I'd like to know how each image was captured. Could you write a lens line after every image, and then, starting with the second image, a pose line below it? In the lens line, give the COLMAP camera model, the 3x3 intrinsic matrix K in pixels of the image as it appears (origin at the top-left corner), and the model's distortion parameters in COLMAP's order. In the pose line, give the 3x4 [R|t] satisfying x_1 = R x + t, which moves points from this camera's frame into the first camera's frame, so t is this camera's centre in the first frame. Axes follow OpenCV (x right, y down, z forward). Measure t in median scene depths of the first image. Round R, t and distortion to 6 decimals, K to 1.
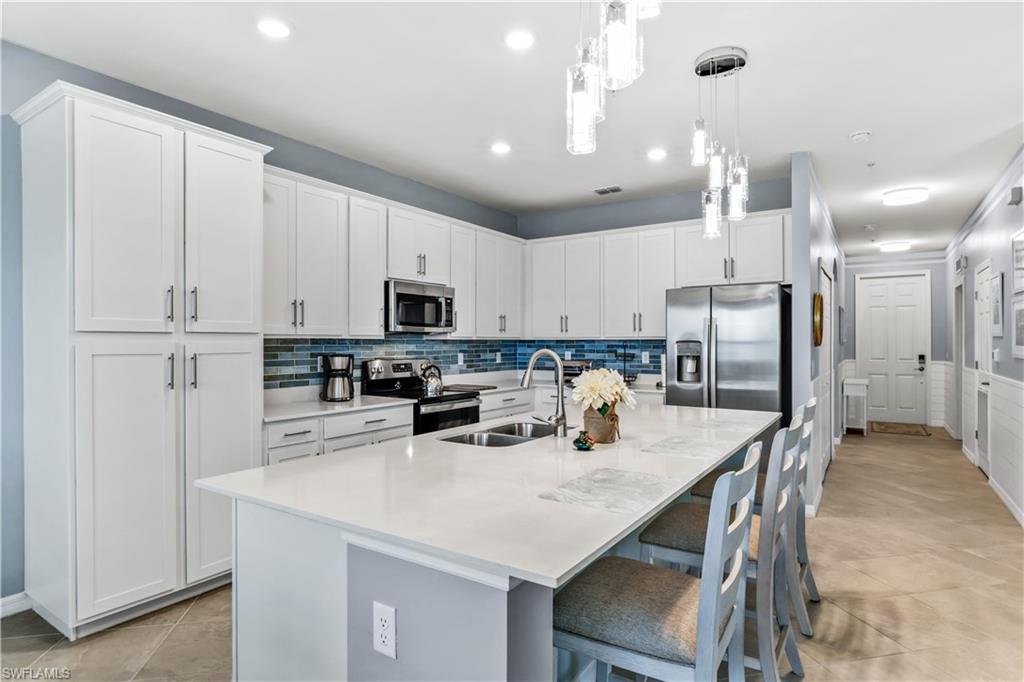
lens RADIAL K [[551.6, 0, 510.8], [0, 551.6, 340.1], [0, 0, 1]] dist [-0.004361, -0.001789]
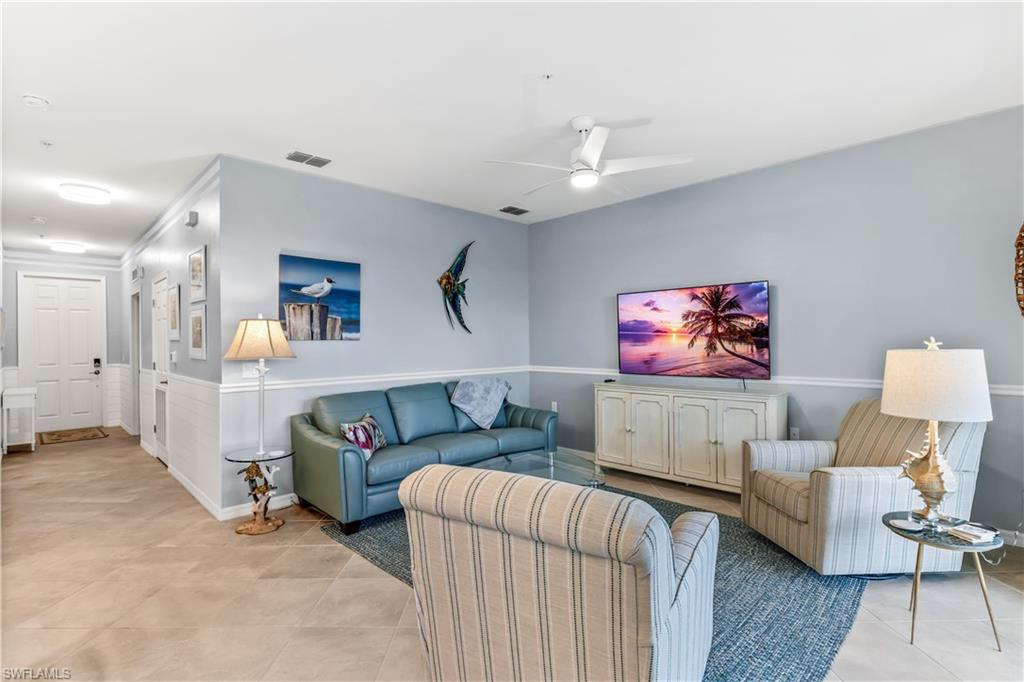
lens RADIAL K [[483.8, 0, 506.6], [0, 483.8, 339.9], [0, 0, 1]] dist [0.000610, 0.001203]
pose [[0.212371, 0.000656, 0.977189, 0.045276], [0.008055, 0.999965, -0.002422, 0.000829], [-0.977156, 0.008386, 0.212358, 0.099999]]
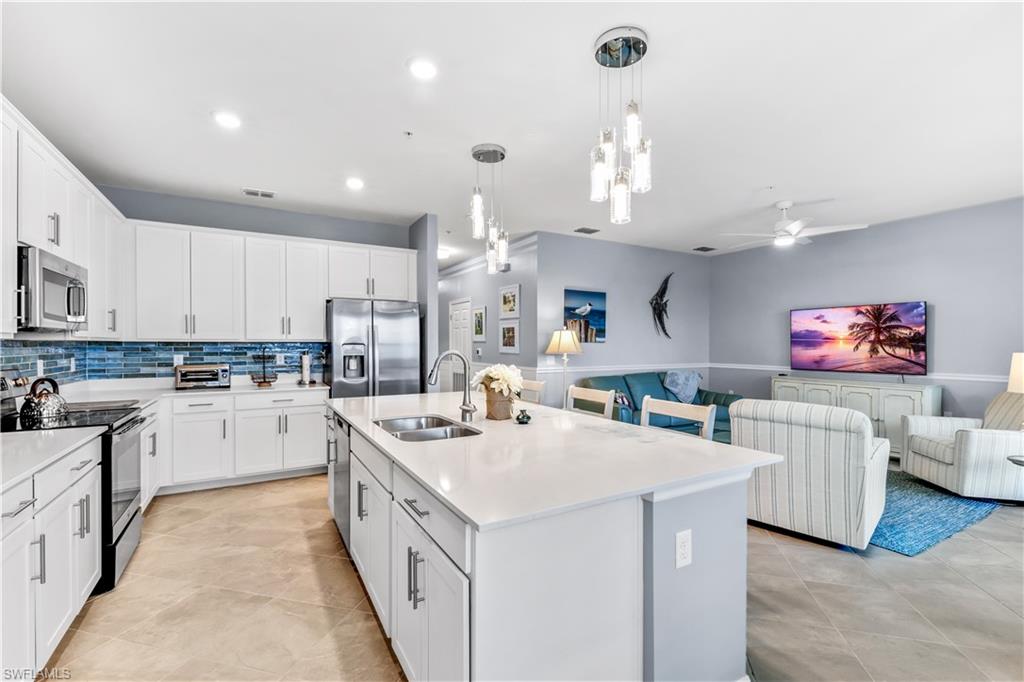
lens RADIAL K [[449.1, 0, 515.3], [0, 449.1, 345.7], [0, 0, 1]] dist [0.005516, 0.000740]
pose [[0.442145, -0.001663, 0.896942, -0.341536], [-0.003337, 0.999988, 0.003499, 0.001780], [-0.896937, -0.004540, 0.442135, 0.208439]]
